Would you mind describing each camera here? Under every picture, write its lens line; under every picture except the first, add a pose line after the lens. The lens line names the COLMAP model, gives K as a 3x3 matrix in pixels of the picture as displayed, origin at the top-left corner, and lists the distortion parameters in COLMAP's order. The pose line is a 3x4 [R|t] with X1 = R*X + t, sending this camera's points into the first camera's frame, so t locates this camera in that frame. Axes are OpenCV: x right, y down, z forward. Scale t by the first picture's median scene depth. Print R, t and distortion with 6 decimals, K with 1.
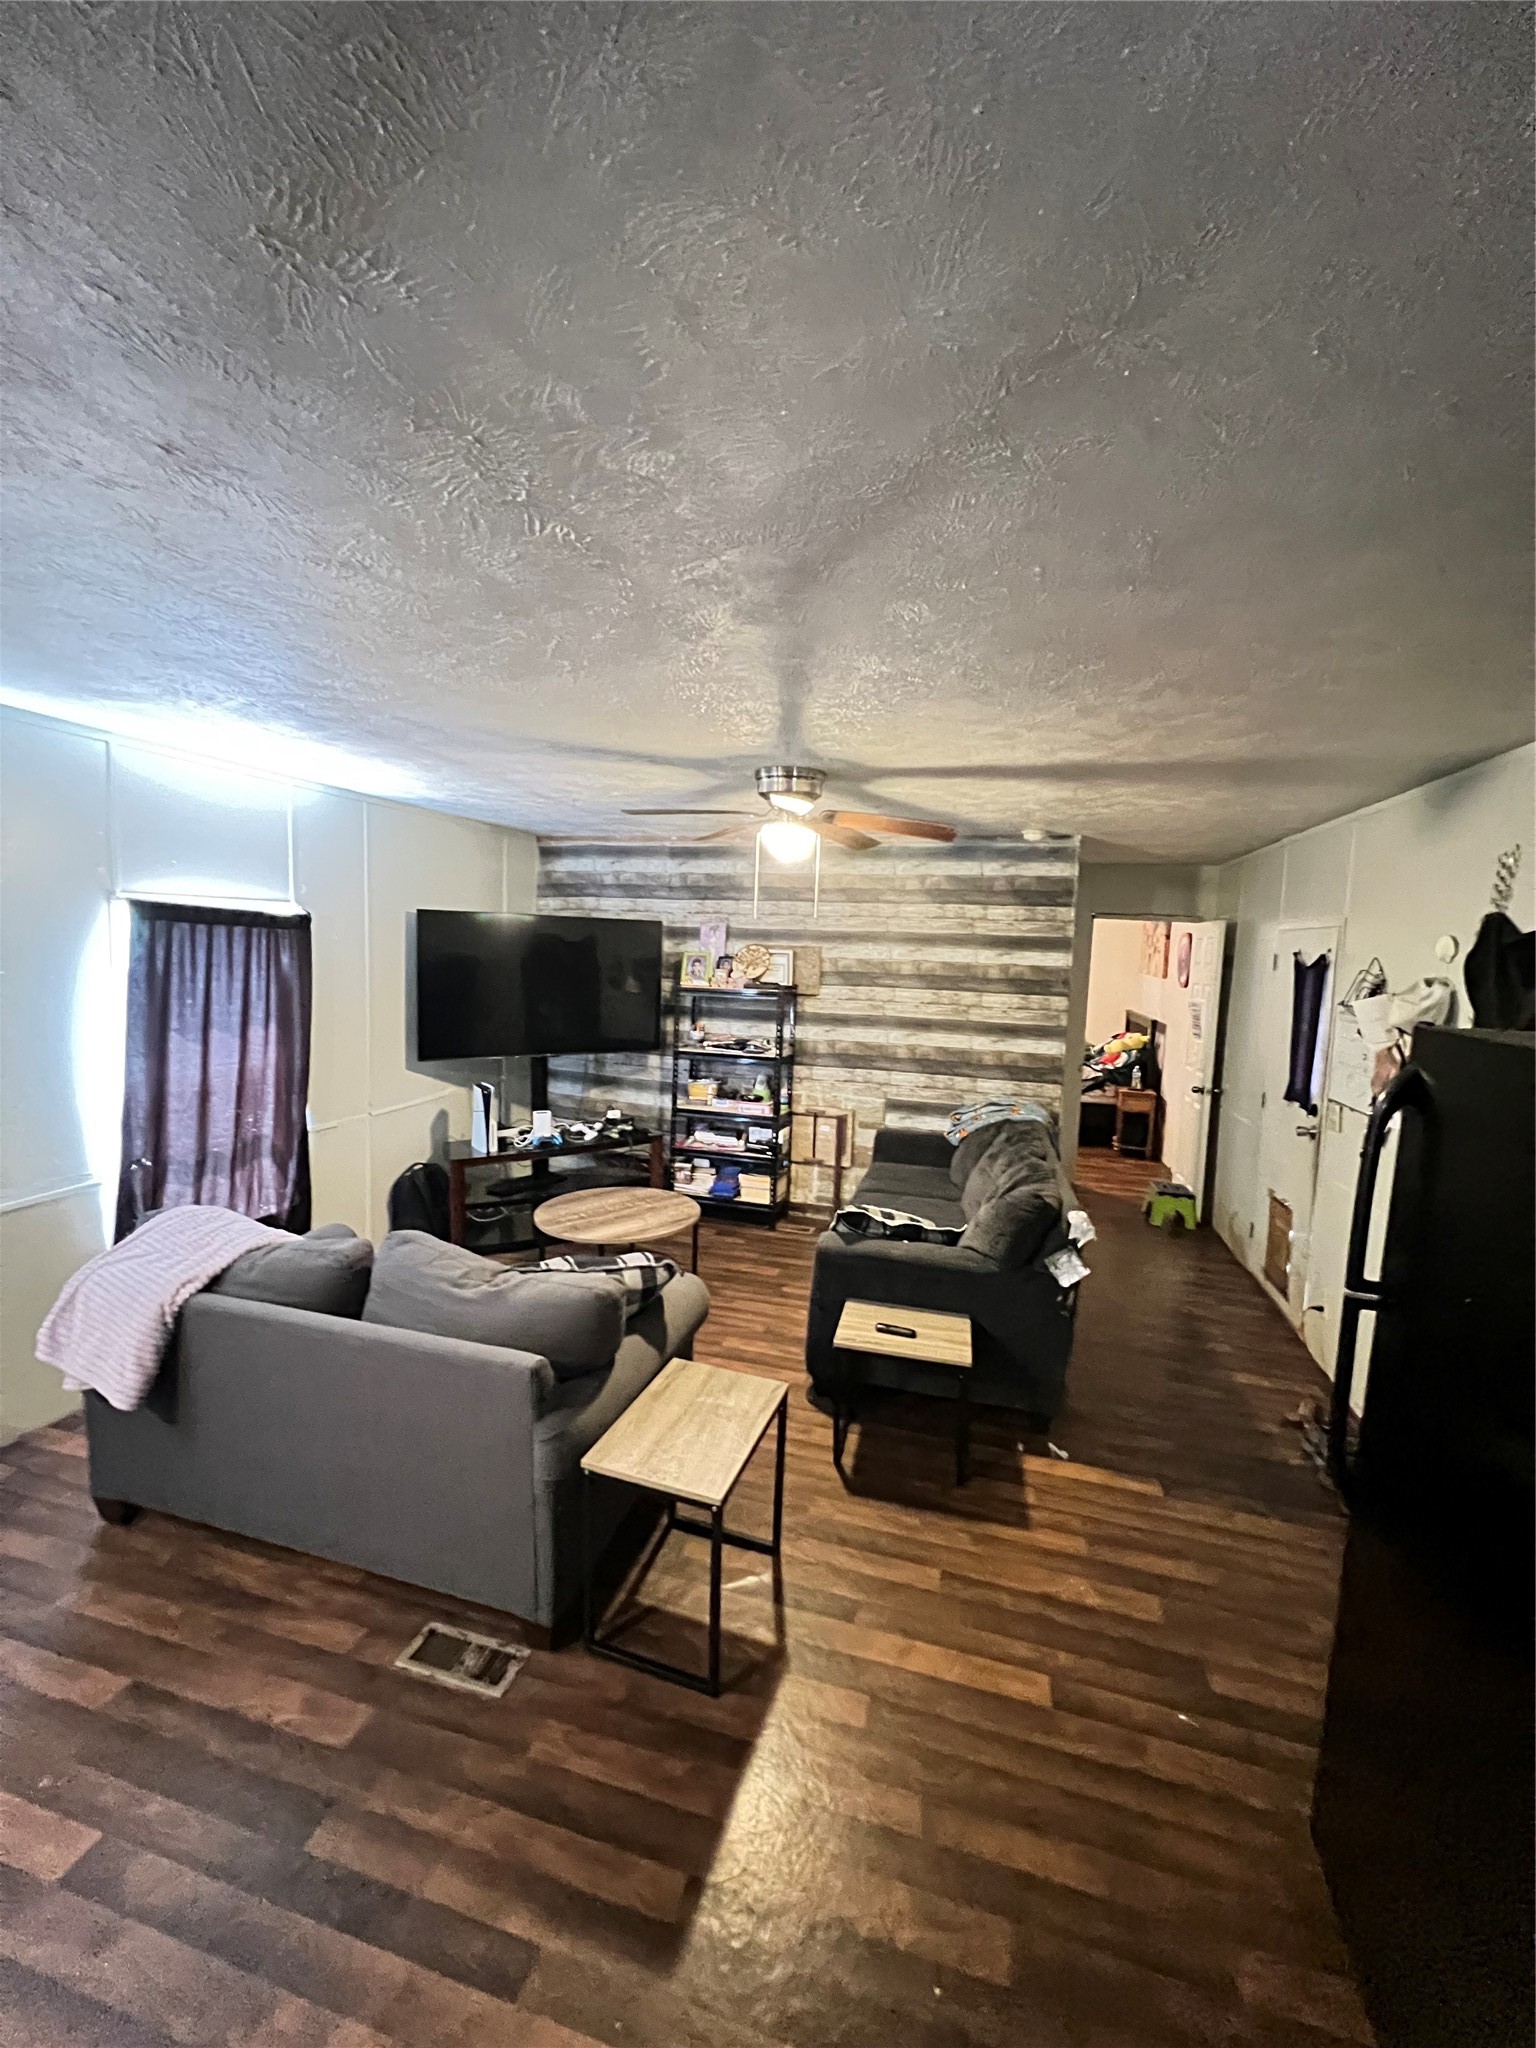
lens RADIAL K [[822.7, 0, 771.7], [0, 822.7, 1022.2], [0, 0, 1]] dist [-0.001531, 0.000823]
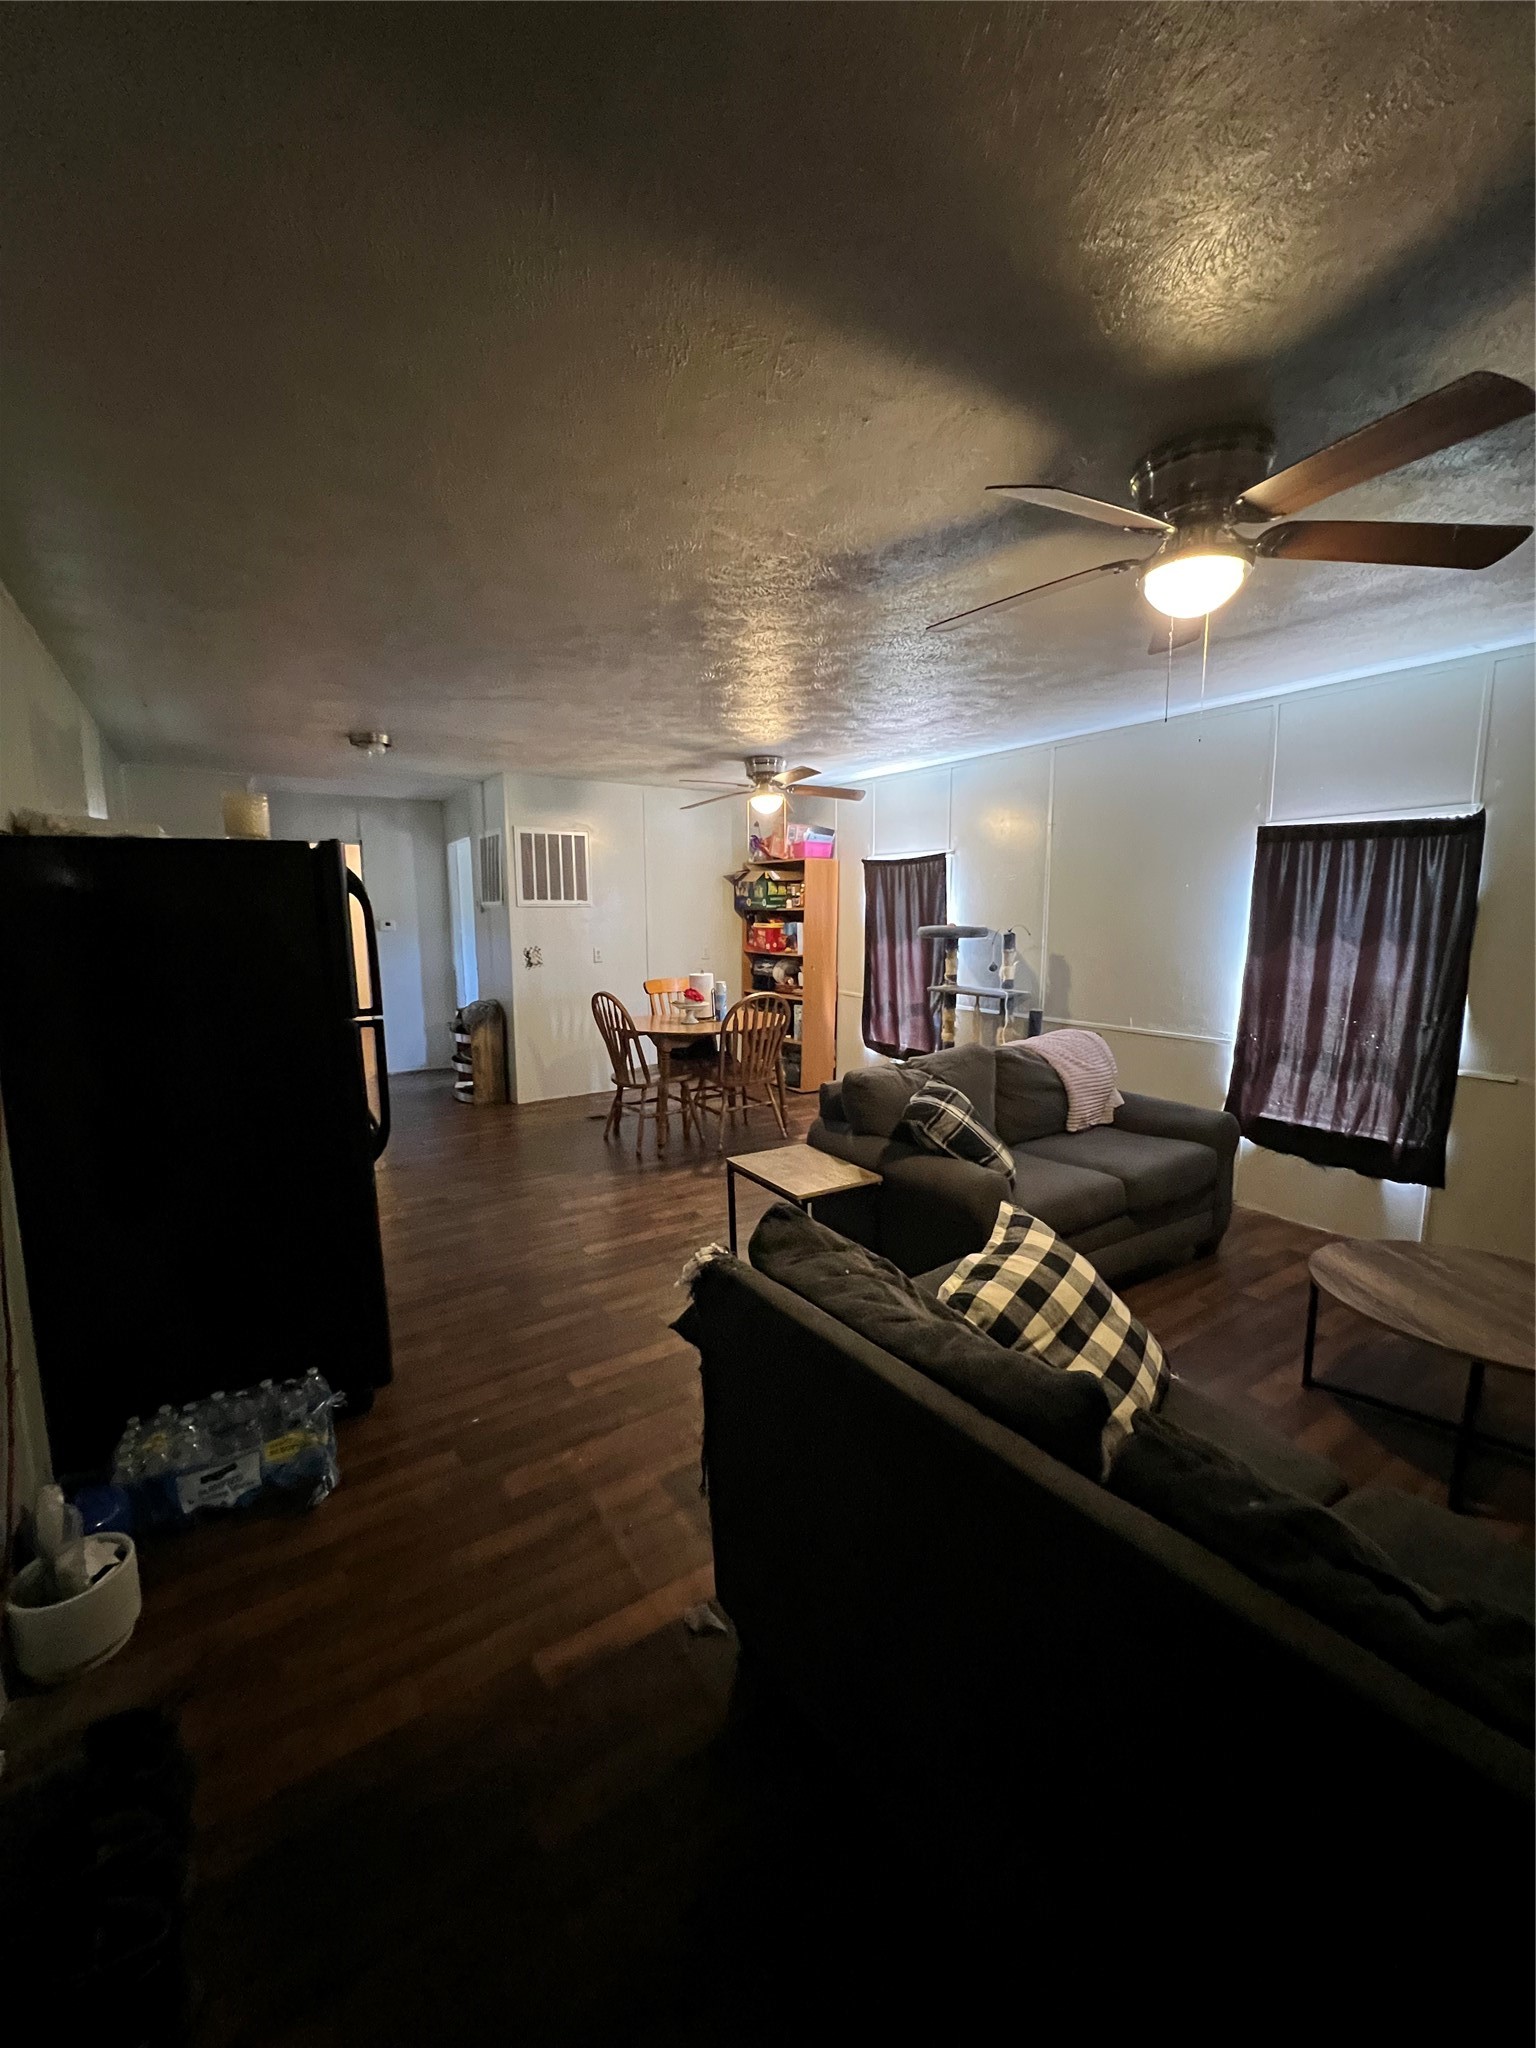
lens RADIAL K [[824.0, 0, 771.7], [0, 824.0, 1030.3], [0, 0, 1]] dist [0.000052, 0.001147]
pose [[-0.652620, 0.077449, -0.753717, 0.503740], [-0.090836, 0.979590, 0.179311, -0.000590], [0.752221, 0.185486, -0.632264, 0.919549]]
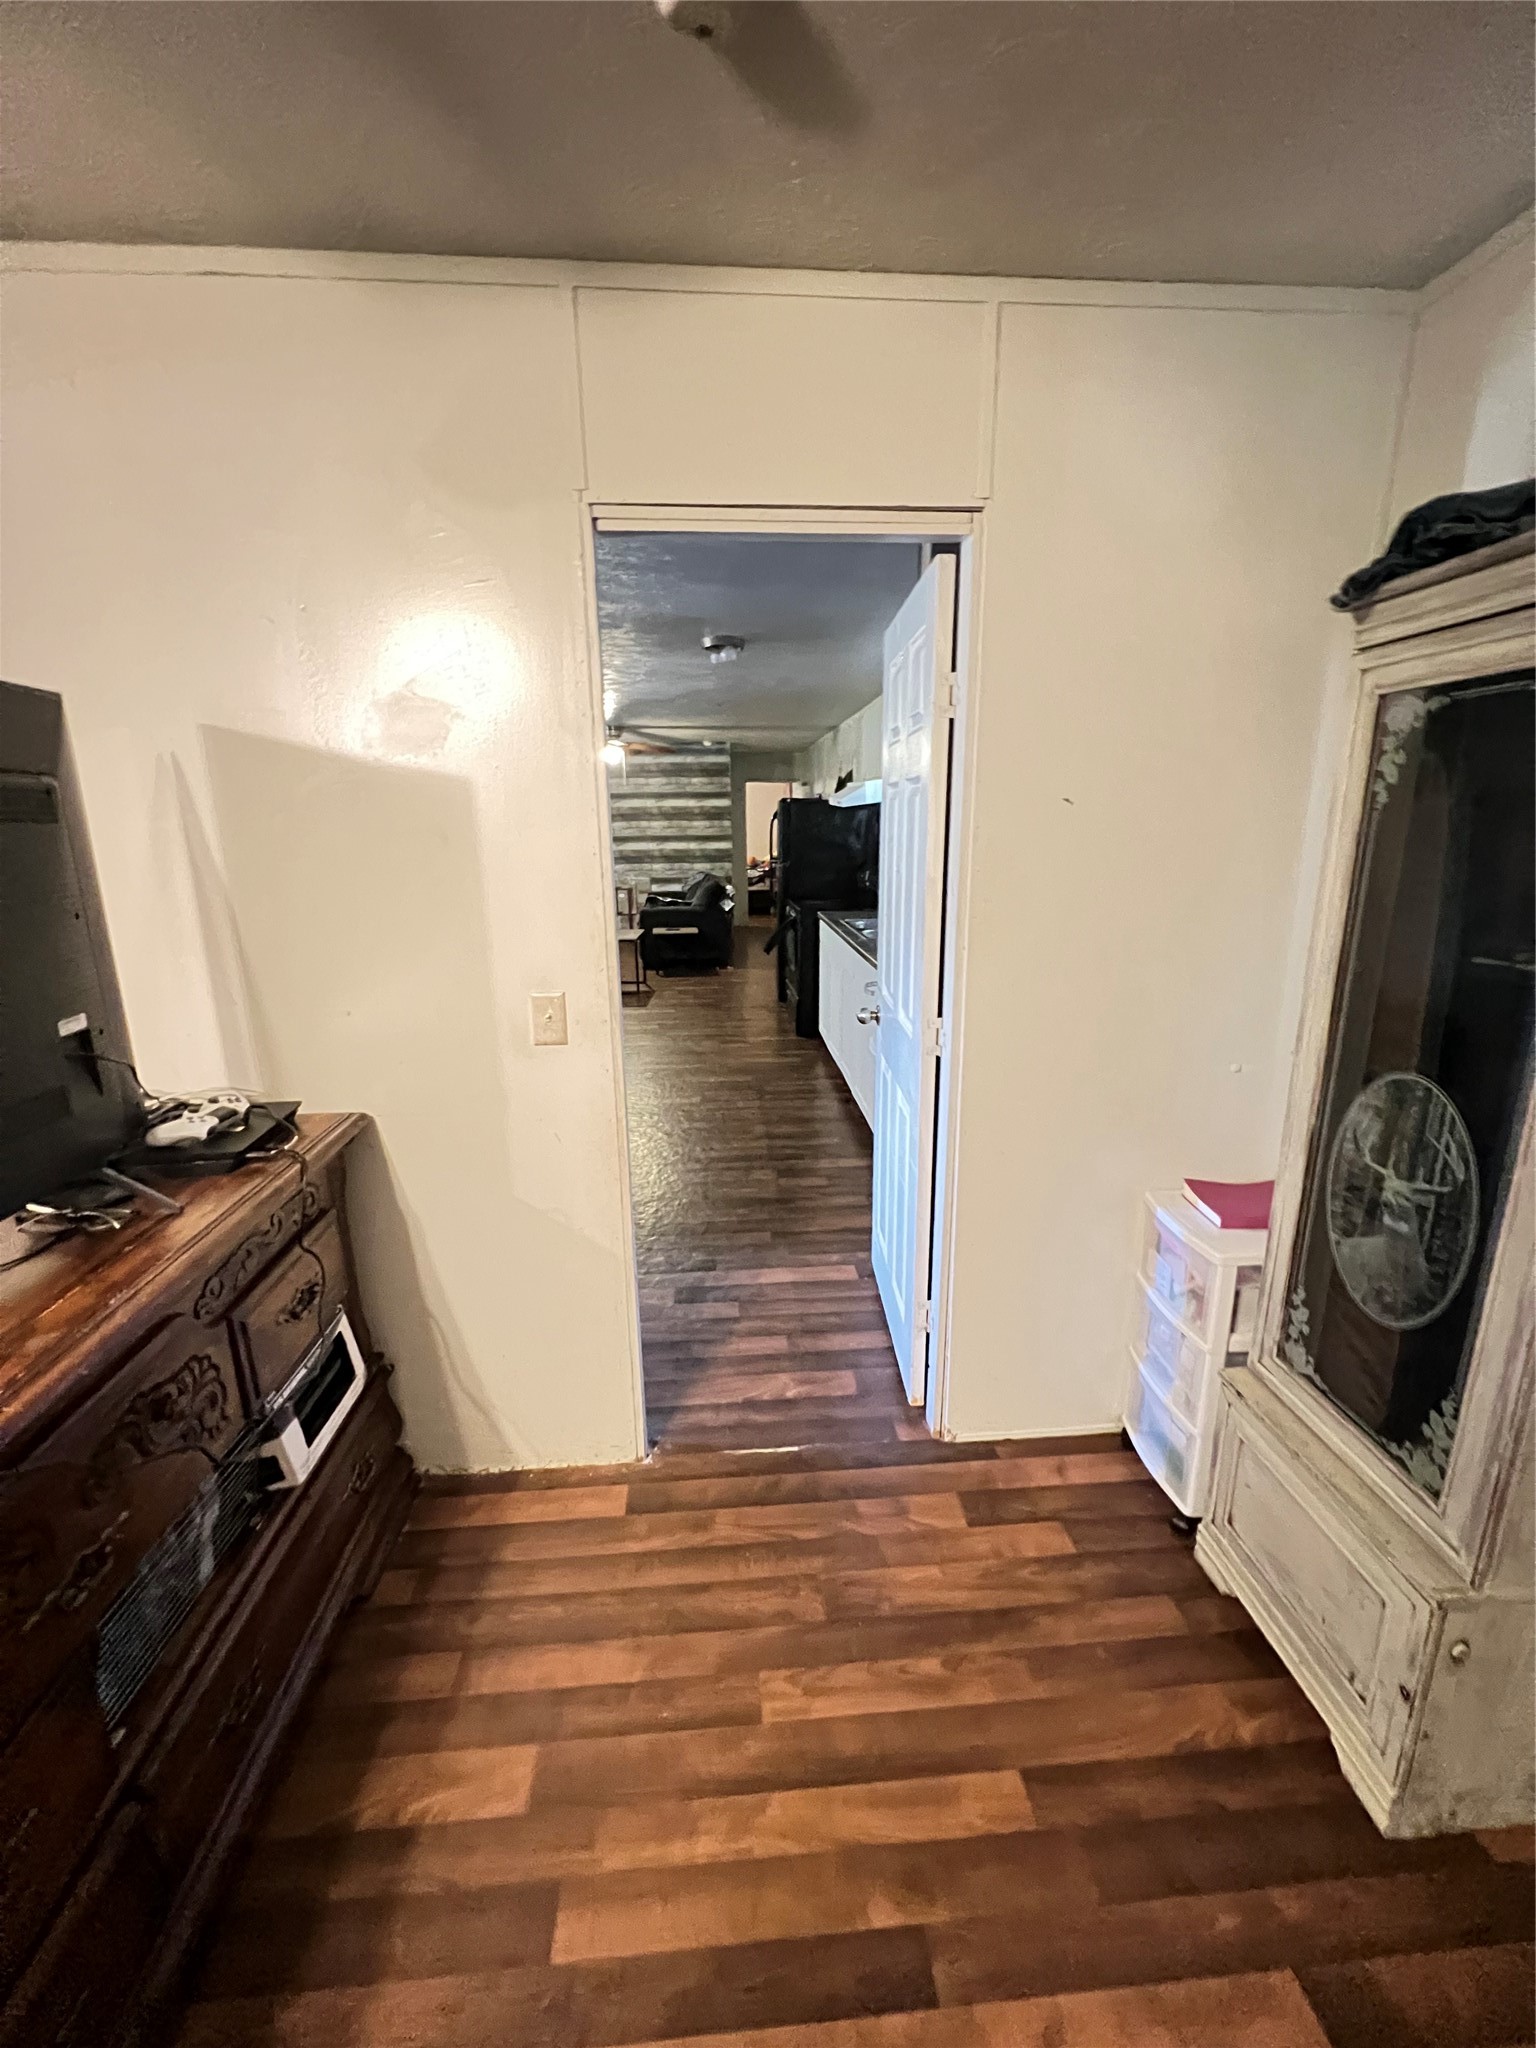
lens RADIAL K [[822.7, 0, 773.5], [0, 822.7, 1025.0], [0, 0, 1]] dist [-0.001531, 0.000823]
pose [[0.940585, -0.125918, 0.315349, -0.317909], [0.076425, 0.983377, 0.164707, 0.170810], [-0.330846, -0.130820, 0.934573, -1.267570]]
